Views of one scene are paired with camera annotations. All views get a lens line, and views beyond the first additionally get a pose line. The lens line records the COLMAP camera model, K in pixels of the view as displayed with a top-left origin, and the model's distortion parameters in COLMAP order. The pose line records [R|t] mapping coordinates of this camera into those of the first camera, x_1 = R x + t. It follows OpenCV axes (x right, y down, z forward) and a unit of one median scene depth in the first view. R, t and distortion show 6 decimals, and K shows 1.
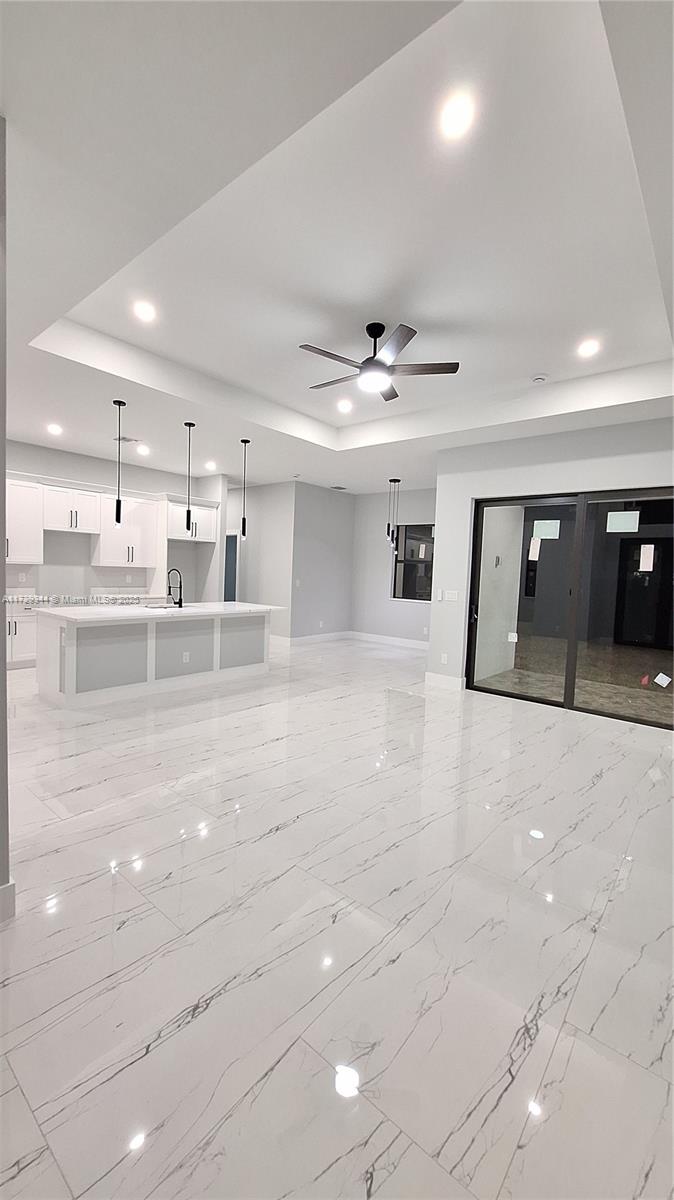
lens RADIAL K [[472.8, 0, 331.8], [0, 472.8, 601.6], [0, 0, 1]] dist [-0.002090, 0.000076]
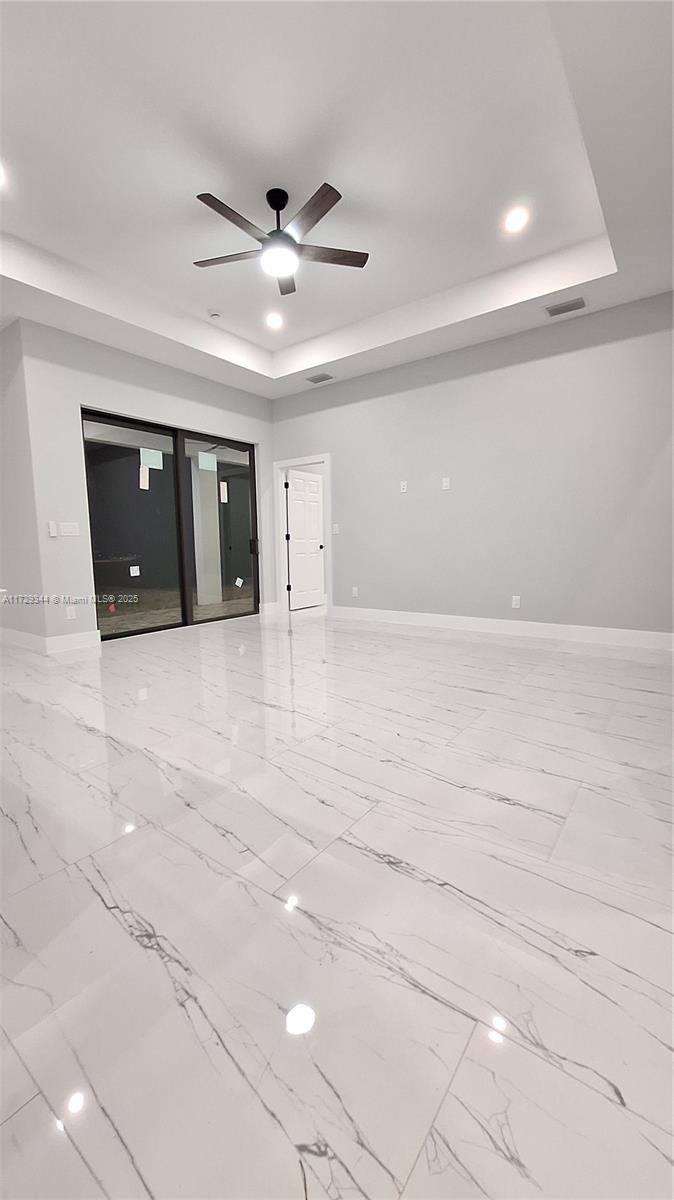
lens RADIAL K [[472.8, 0, 331.8], [0, 472.8, 601.6], [0, 0, 1]] dist [-0.002090, 0.000076]
pose [[-0.053851, -0.158862, 0.985831, -0.567220], [0.086653, 0.982796, 0.163106, 0.014619], [-0.994782, 0.094208, -0.039158, 0.640306]]
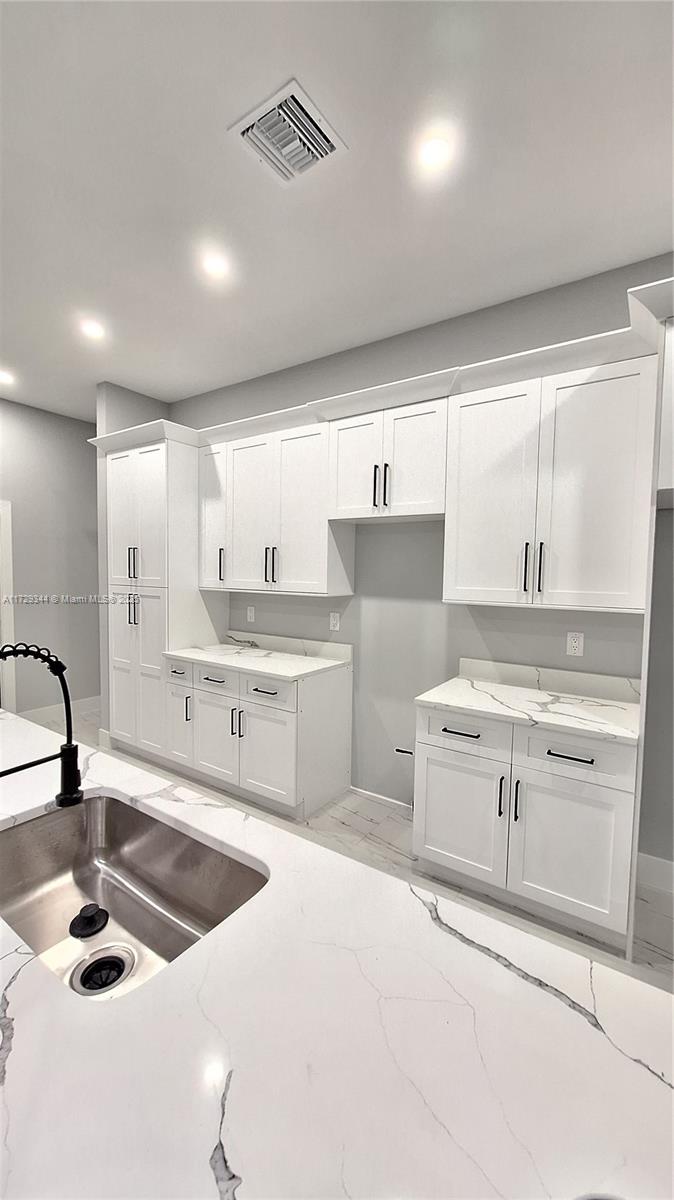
lens RADIAL K [[472.8, 0, 331.8], [0, 472.8, 601.6], [0, 0, 1]] dist [-0.002090, 0.000076]
pose [[0.092257, 0.029122, -0.995309, -0.172628], [-0.079768, 0.996576, 0.021766, -0.095293], [0.992535, 0.077386, 0.094264, 1.084660]]
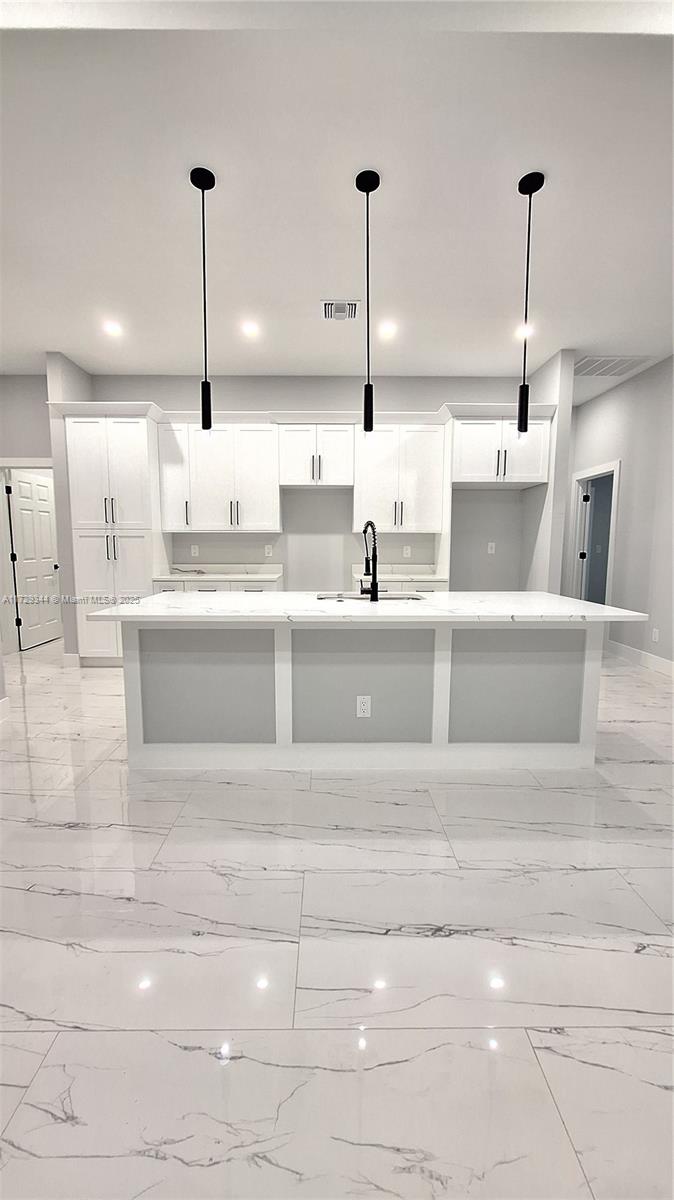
lens RADIAL K [[472.8, 0, 331.8], [0, 472.8, 601.6], [0, 0, 1]] dist [-0.002090, 0.000076]
pose [[0.649288, 0.057339, -0.758378, 0.025158], [-0.029708, 0.998305, 0.050045, -0.009831], [0.759962, -0.009963, 0.649891, 0.644274]]
